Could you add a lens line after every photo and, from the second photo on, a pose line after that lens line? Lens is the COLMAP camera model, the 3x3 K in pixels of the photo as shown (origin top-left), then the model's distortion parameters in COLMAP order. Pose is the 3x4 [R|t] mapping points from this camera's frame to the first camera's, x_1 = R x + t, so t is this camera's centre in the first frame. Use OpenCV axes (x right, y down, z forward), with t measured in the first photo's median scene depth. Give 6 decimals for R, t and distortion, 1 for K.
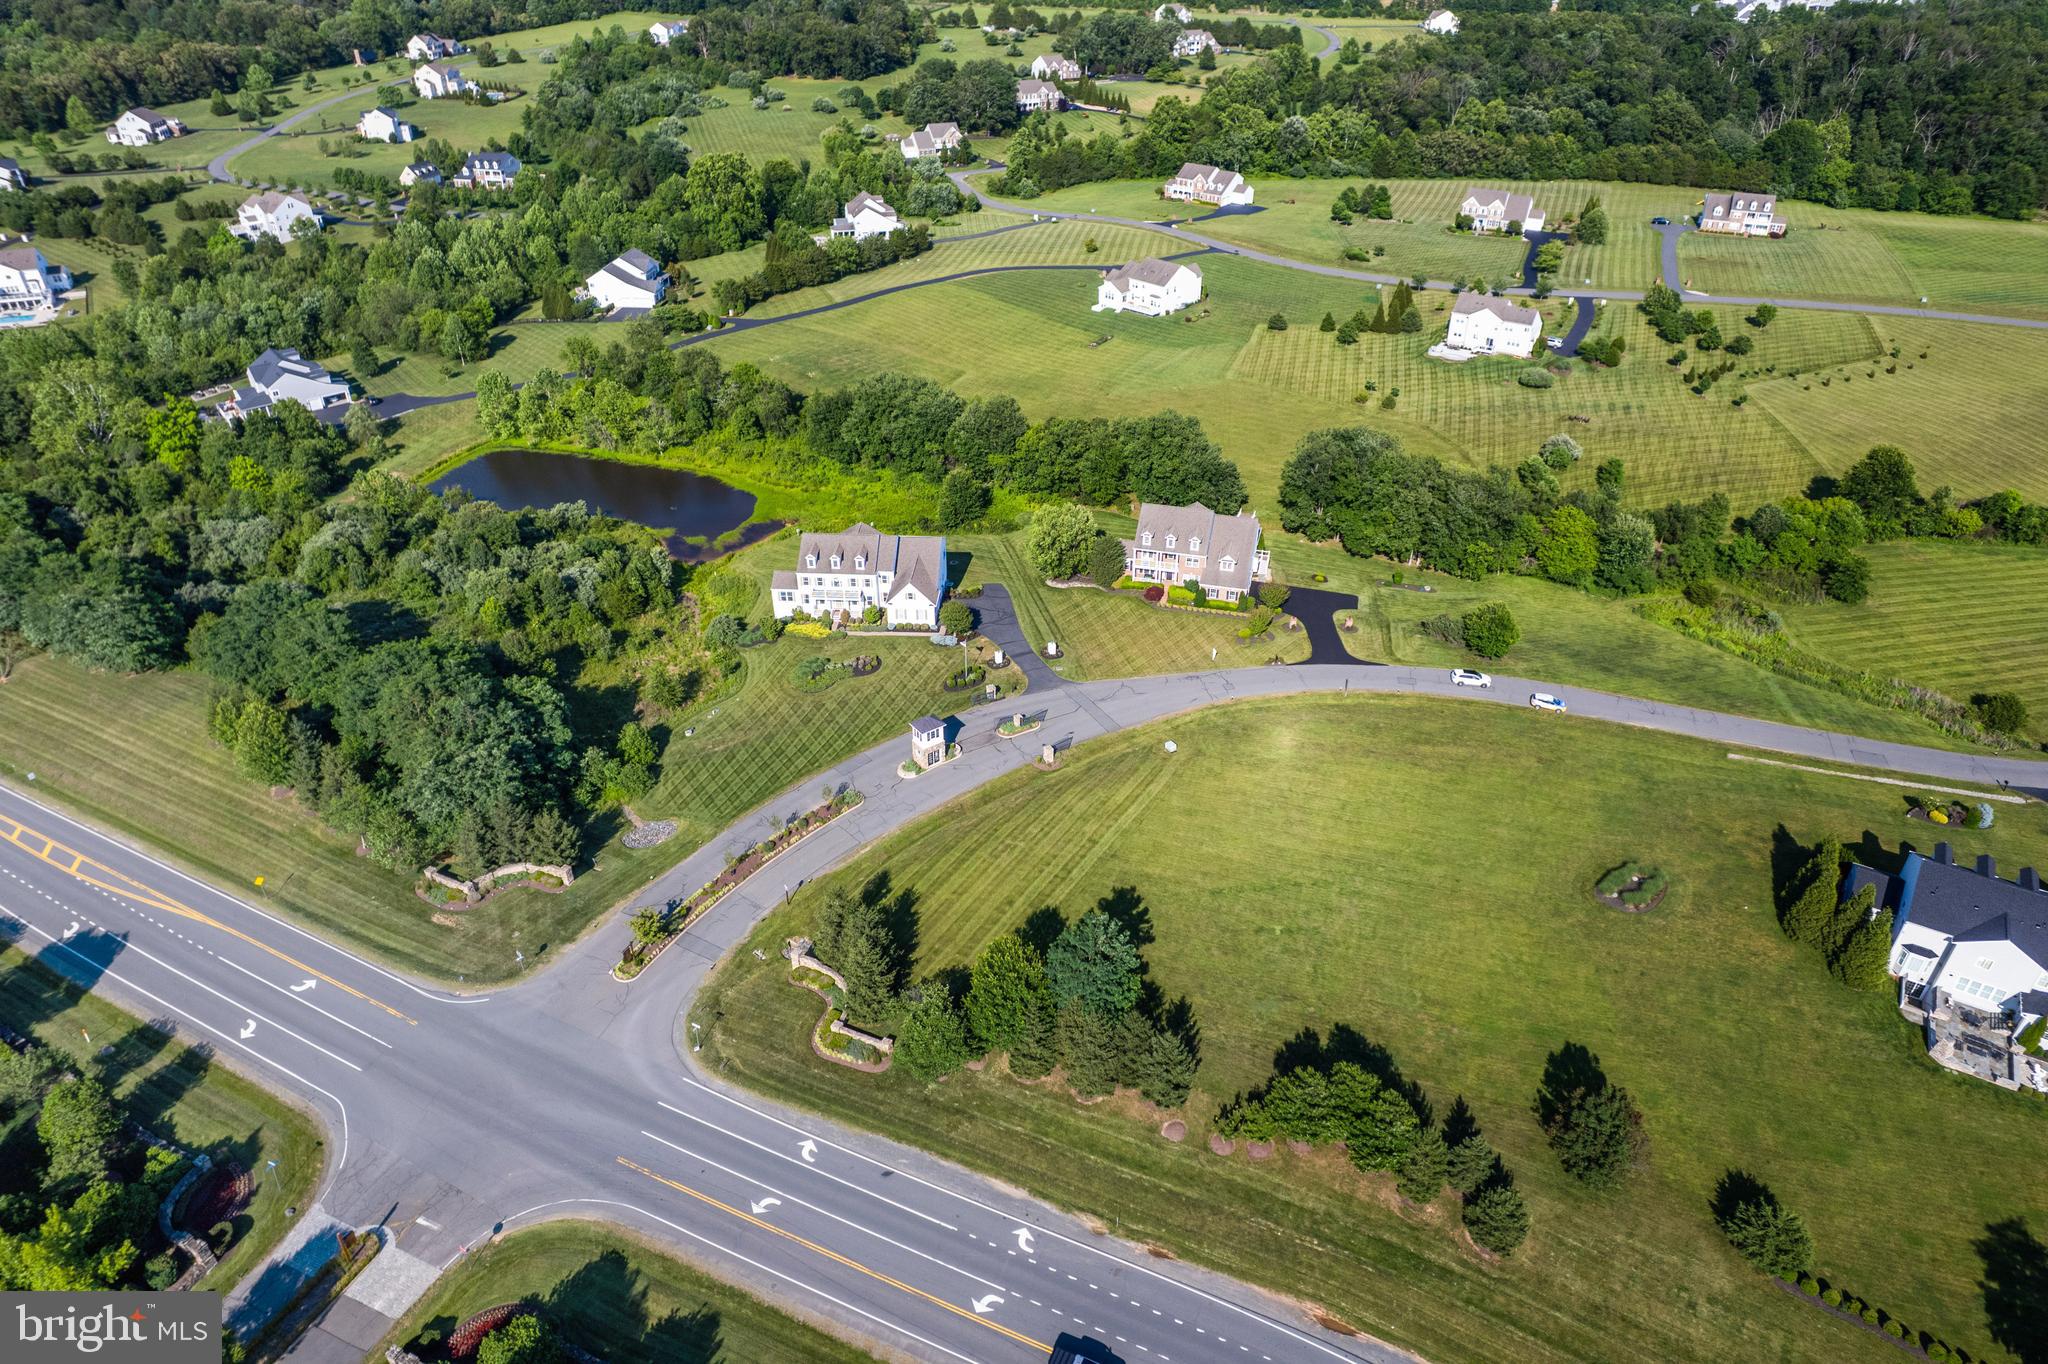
lens RADIAL K [[1315.3, 0, 1024.0], [0, 1315.3, 682.0], [0, 0, 1]] dist [-0.085075, 0.078338]
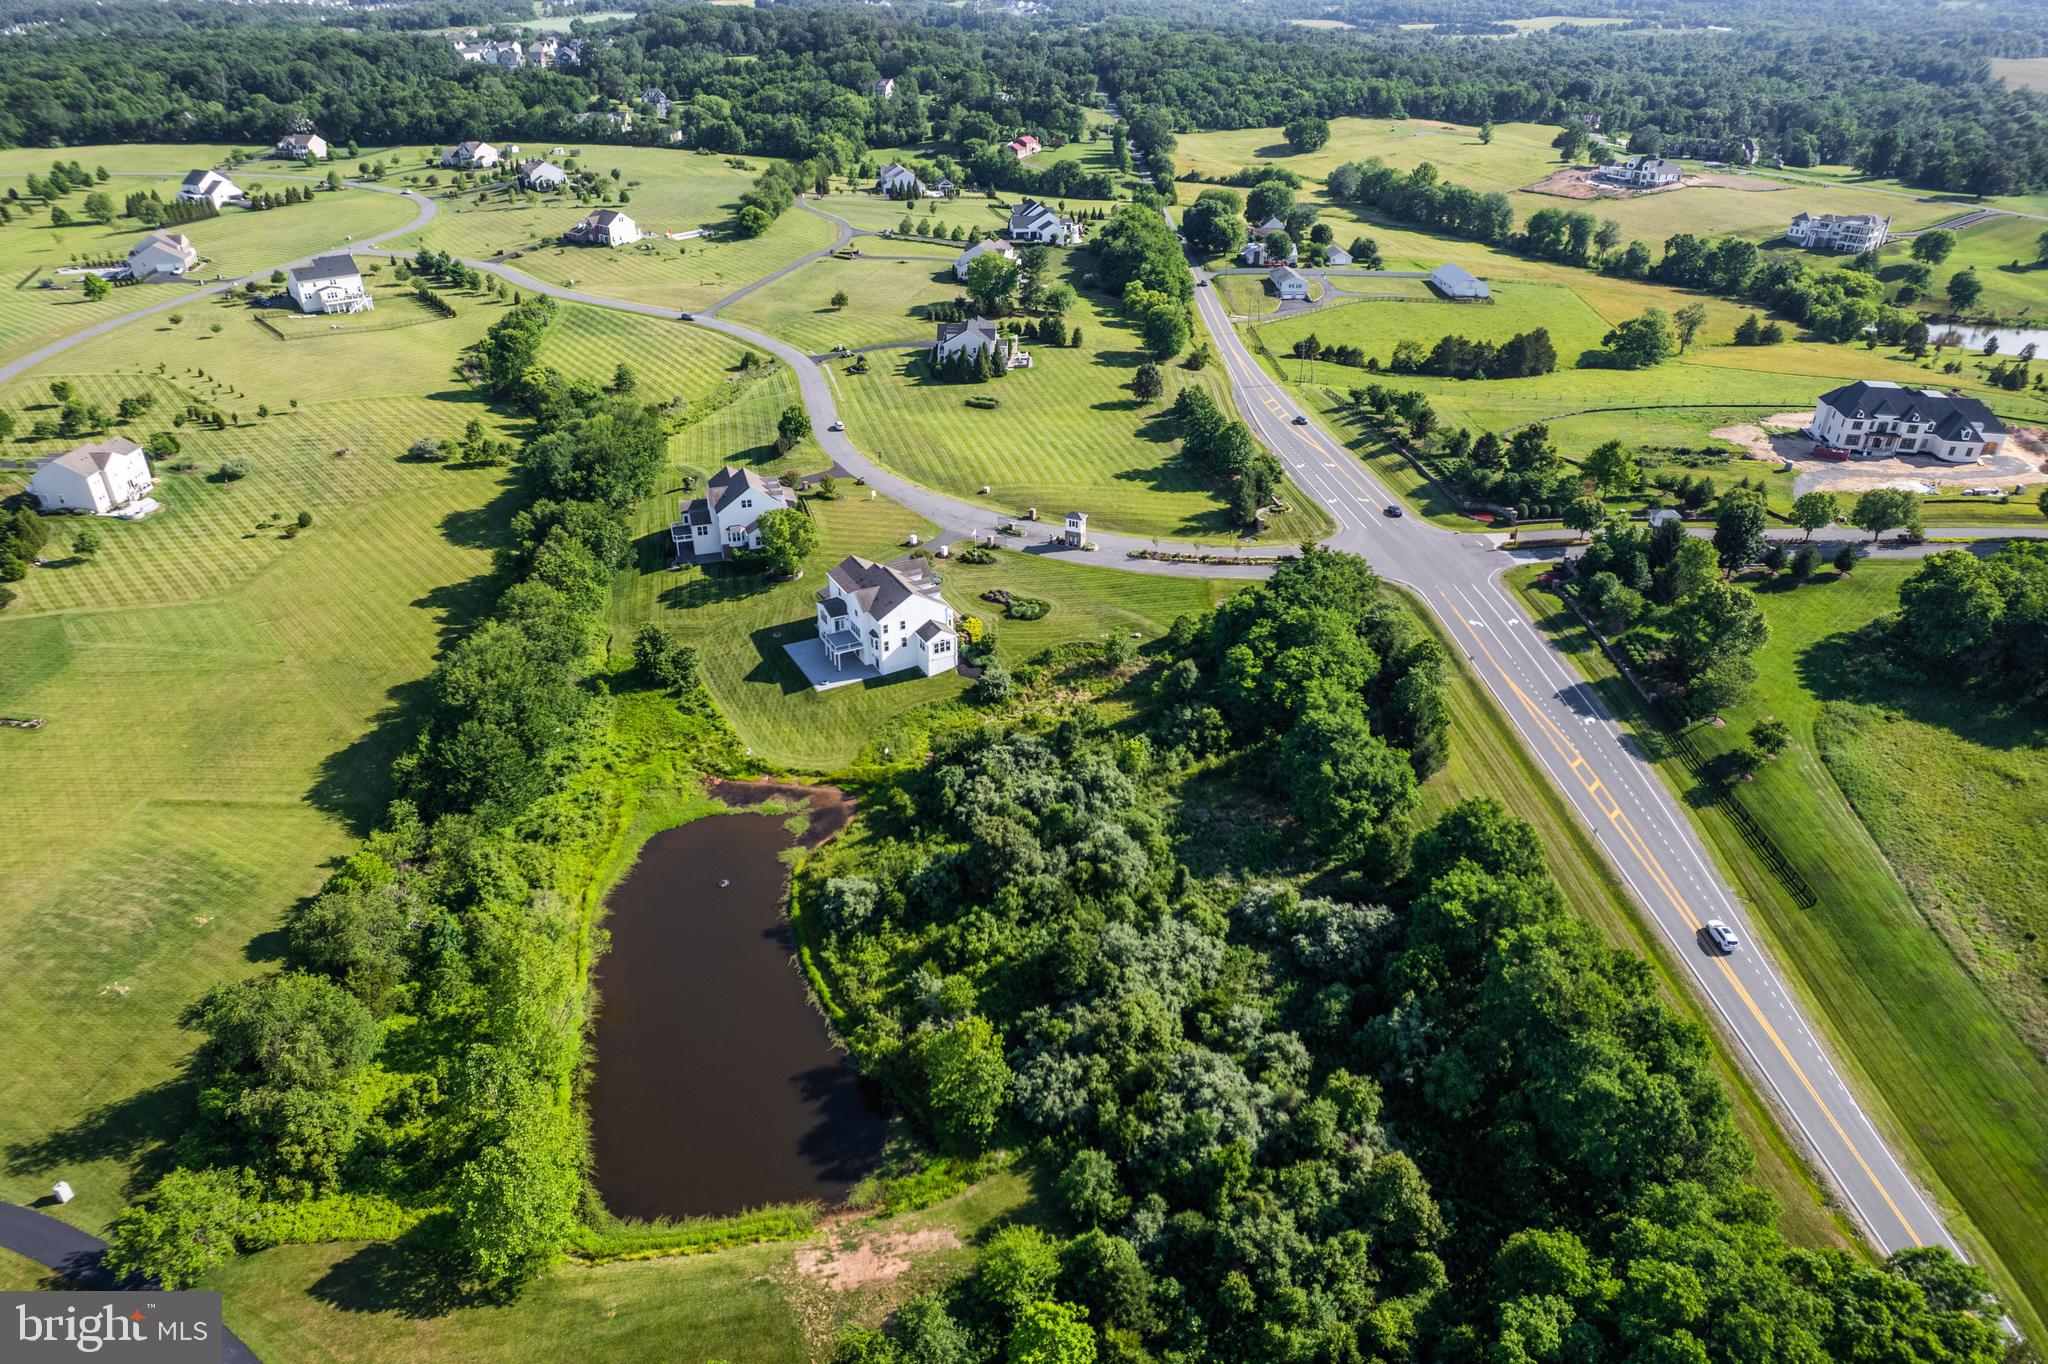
lens RADIAL K [[1315.3, 0, 1024.0], [0, 1315.3, 682.0], [0, 0, 1]] dist [-0.085075, 0.078338]
pose [[-0.522476, -0.422114, 0.740837, -0.665695], [0.458752, 0.593221, 0.661541, -0.471706], [-0.718725, 0.685499, -0.116298, 0.728096]]
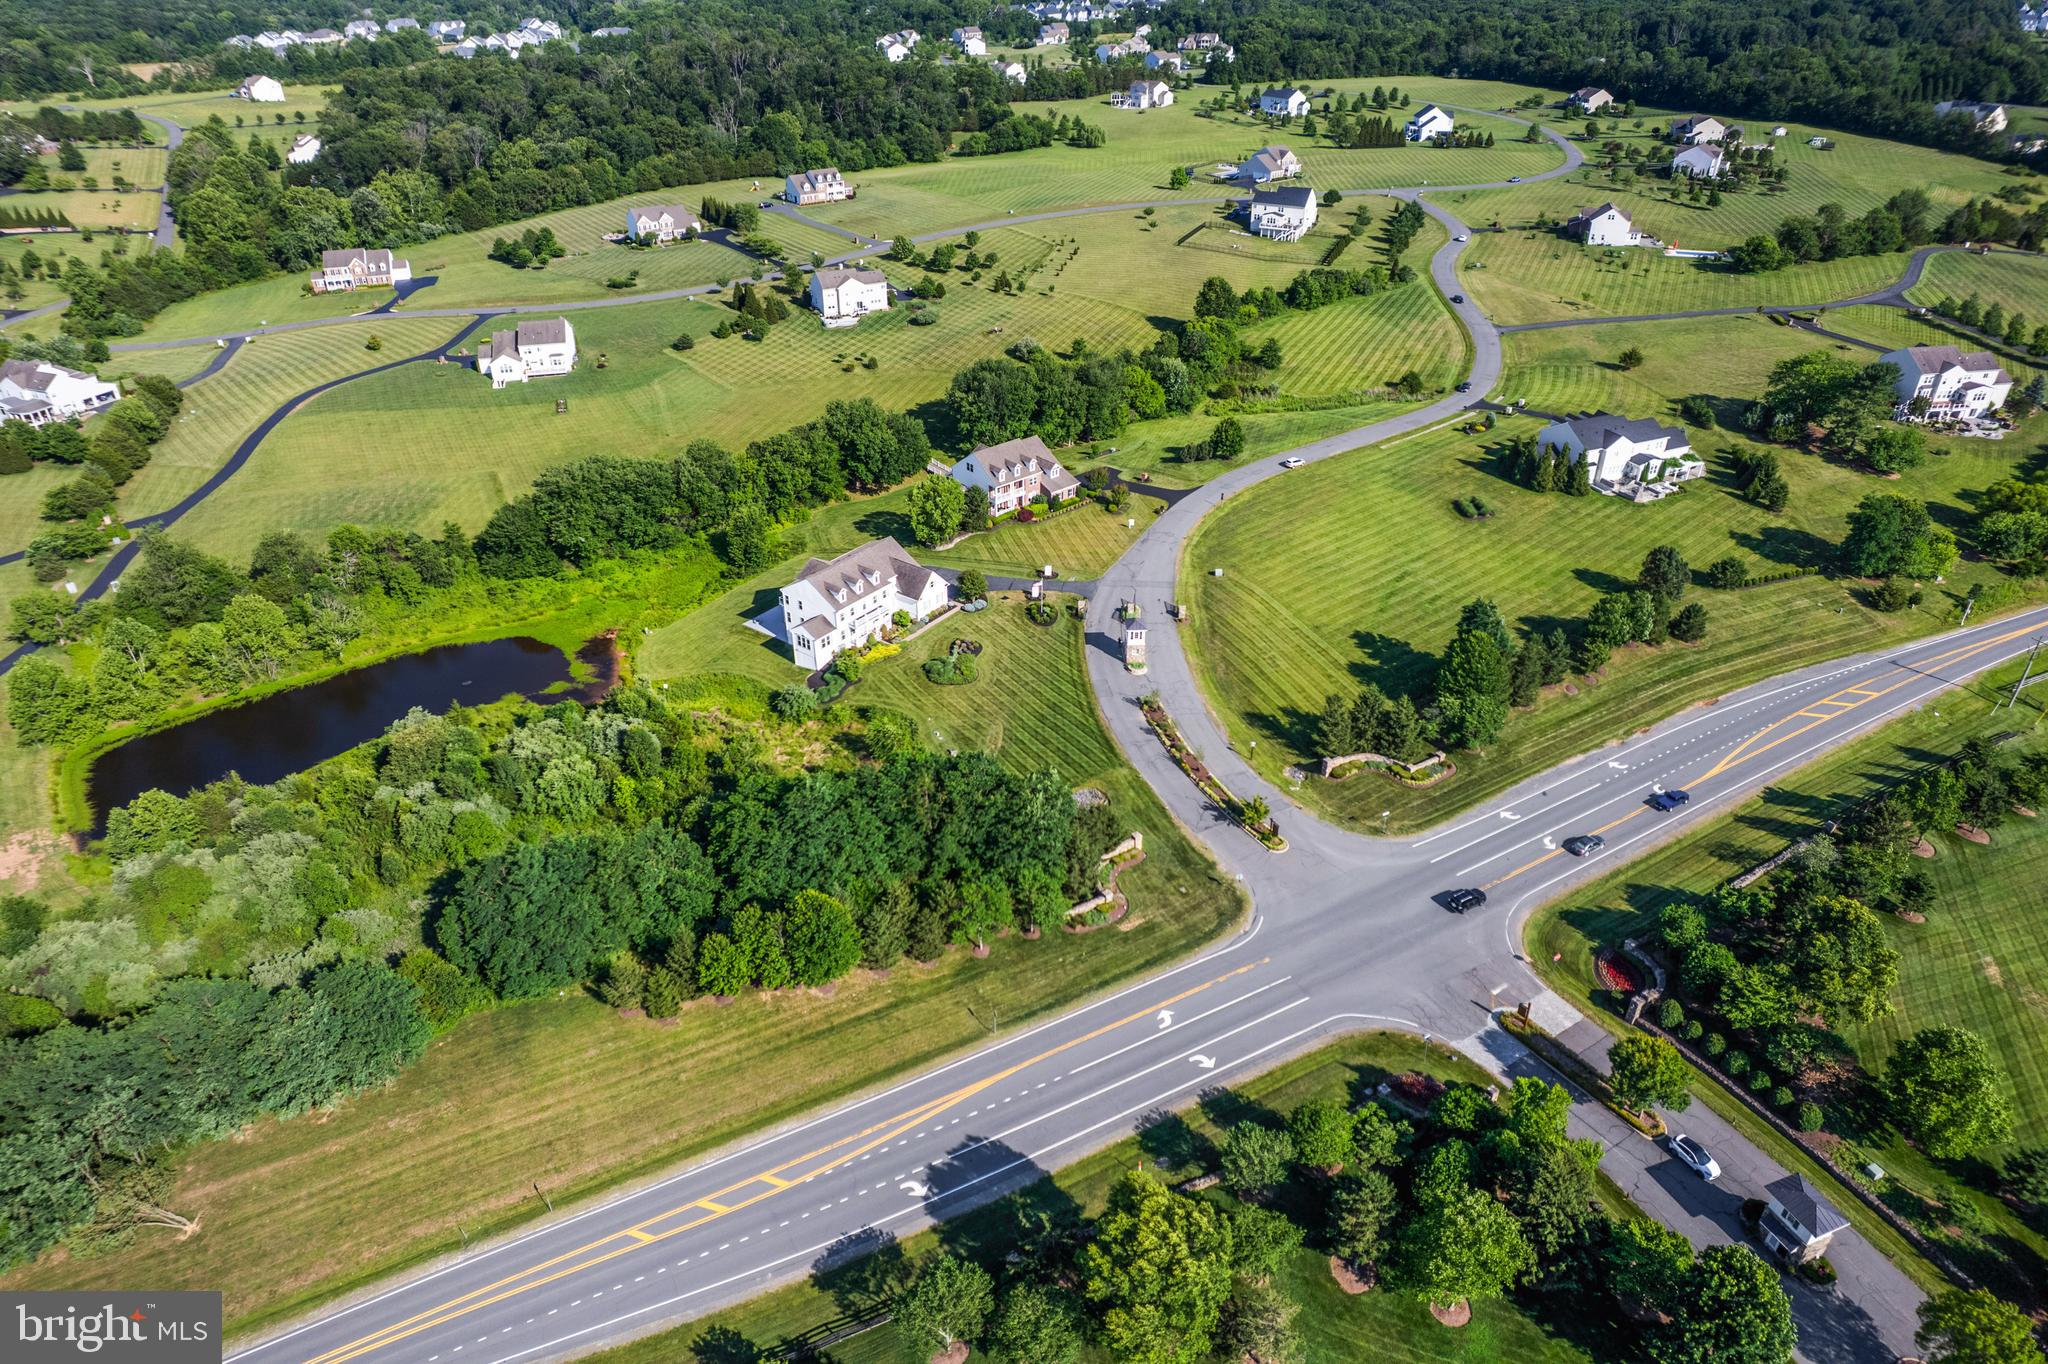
lens RADIAL K [[1315.3, 0, 1024.0], [0, 1315.3, 682.0], [0, 0, 1]] dist [-0.085075, 0.078338]
pose [[0.561393, -0.430443, 0.706794, -0.536034], [0.453978, 0.874282, 0.171858, -0.093076], [-0.691912, 0.224389, 0.686227, 0.145194]]
